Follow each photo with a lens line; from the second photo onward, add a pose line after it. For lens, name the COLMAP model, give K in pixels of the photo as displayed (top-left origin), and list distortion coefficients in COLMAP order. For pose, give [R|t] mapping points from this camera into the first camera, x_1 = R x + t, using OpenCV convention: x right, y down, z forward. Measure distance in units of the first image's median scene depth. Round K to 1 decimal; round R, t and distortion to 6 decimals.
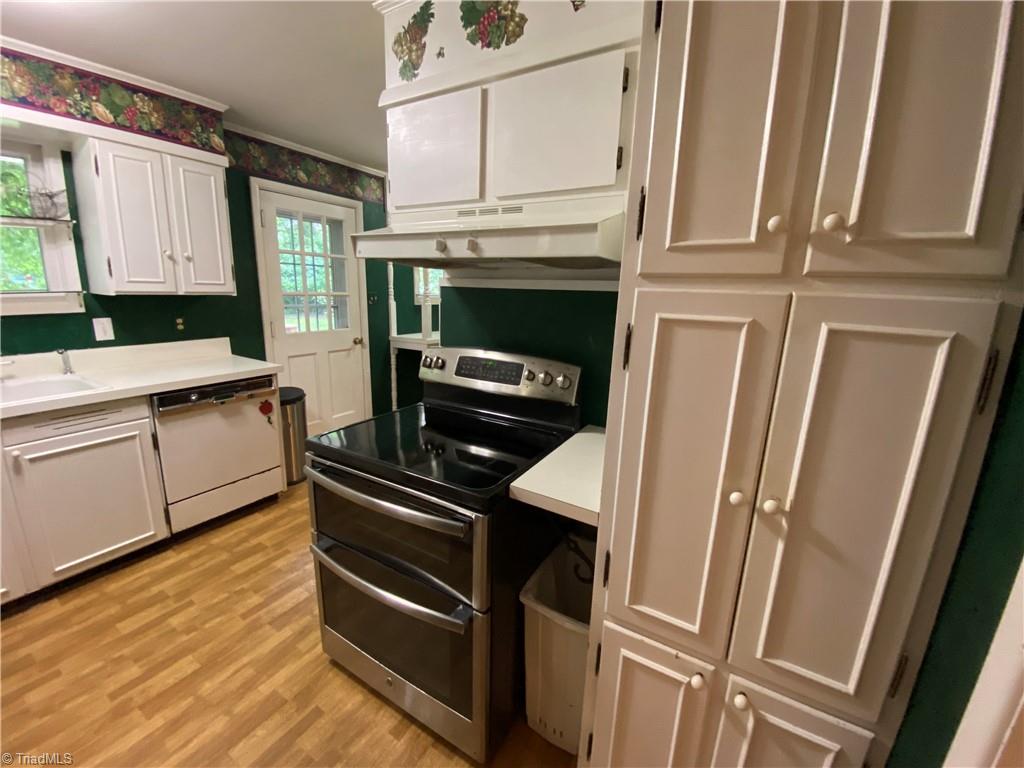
lens RADIAL K [[413.5, 0, 510.2], [0, 413.5, 380.1], [0, 0, 1]] dist [0.002859, -0.013713]
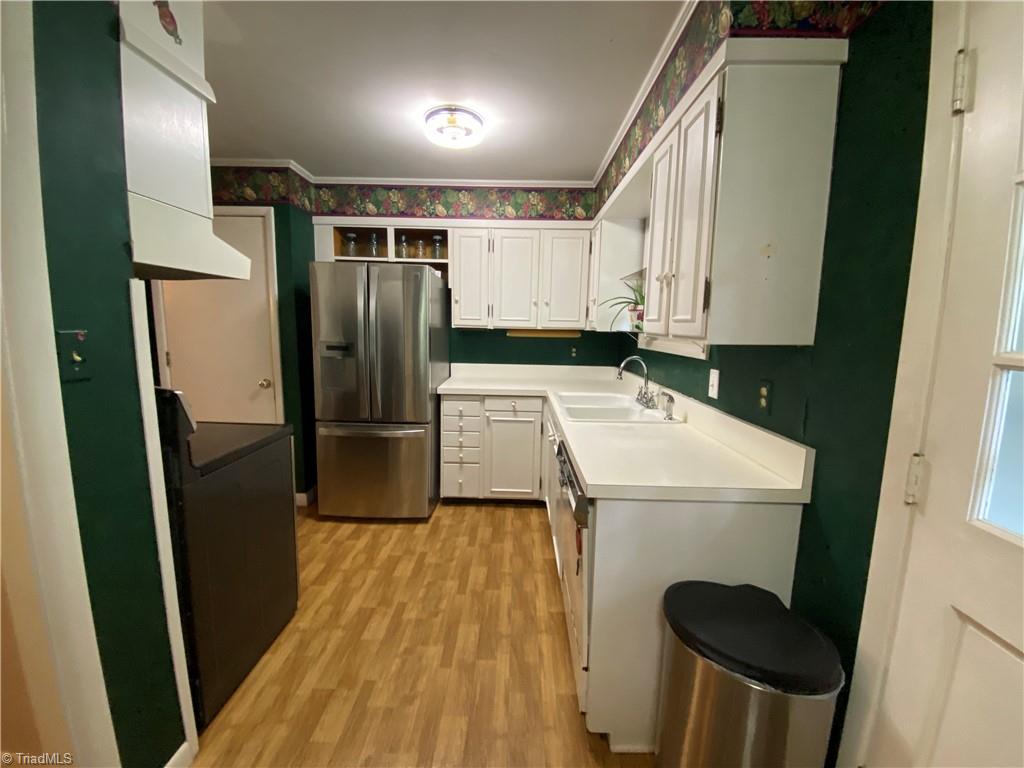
lens RADIAL K [[412.5, 0, 508.8], [0, 412.5, 379.2], [0, 0, 1]] dist [0.040077, -0.031317]
pose [[-0.872763, 0.010149, -0.488039, -0.295351], [-0.155296, 0.942068, 0.297307, -0.333387], [0.462783, 0.335269, -0.820626, 1.595247]]
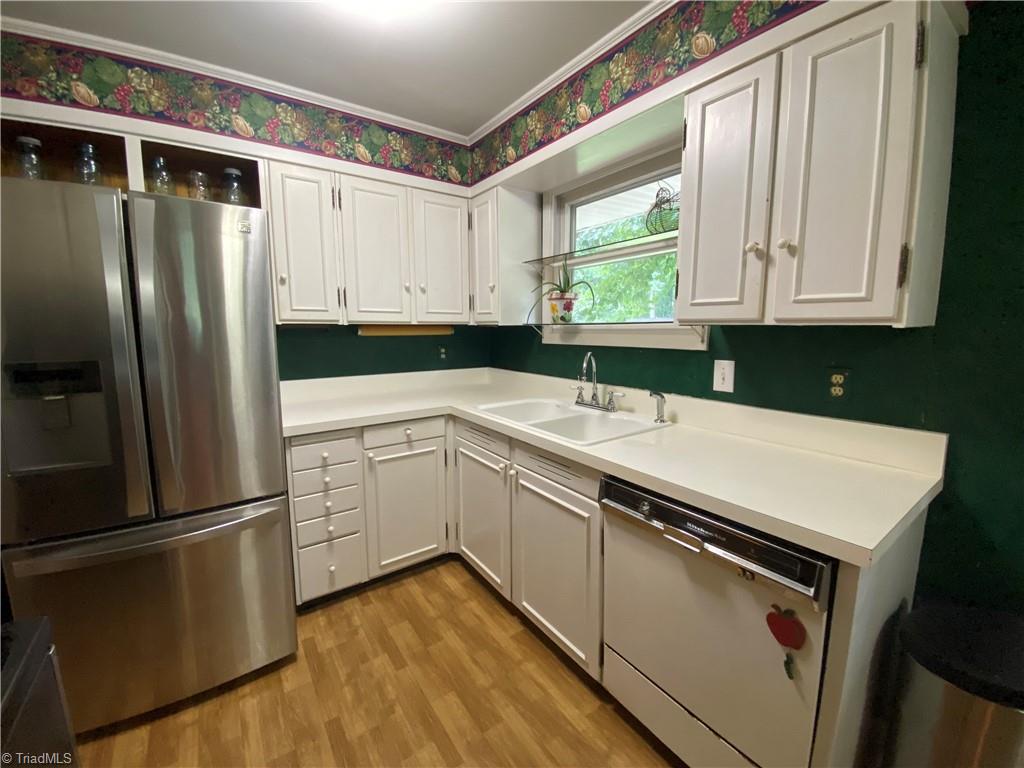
lens RADIAL K [[413.5, 0, 510.2], [0, 413.5, 380.1], [0, 0, 1]] dist [0.002859, -0.013713]
pose [[-0.411729, 0.081823, -0.907626, -0.219525], [-0.209484, 0.960792, 0.181644, -0.184920], [0.886903, 0.264921, -0.378445, 1.030235]]
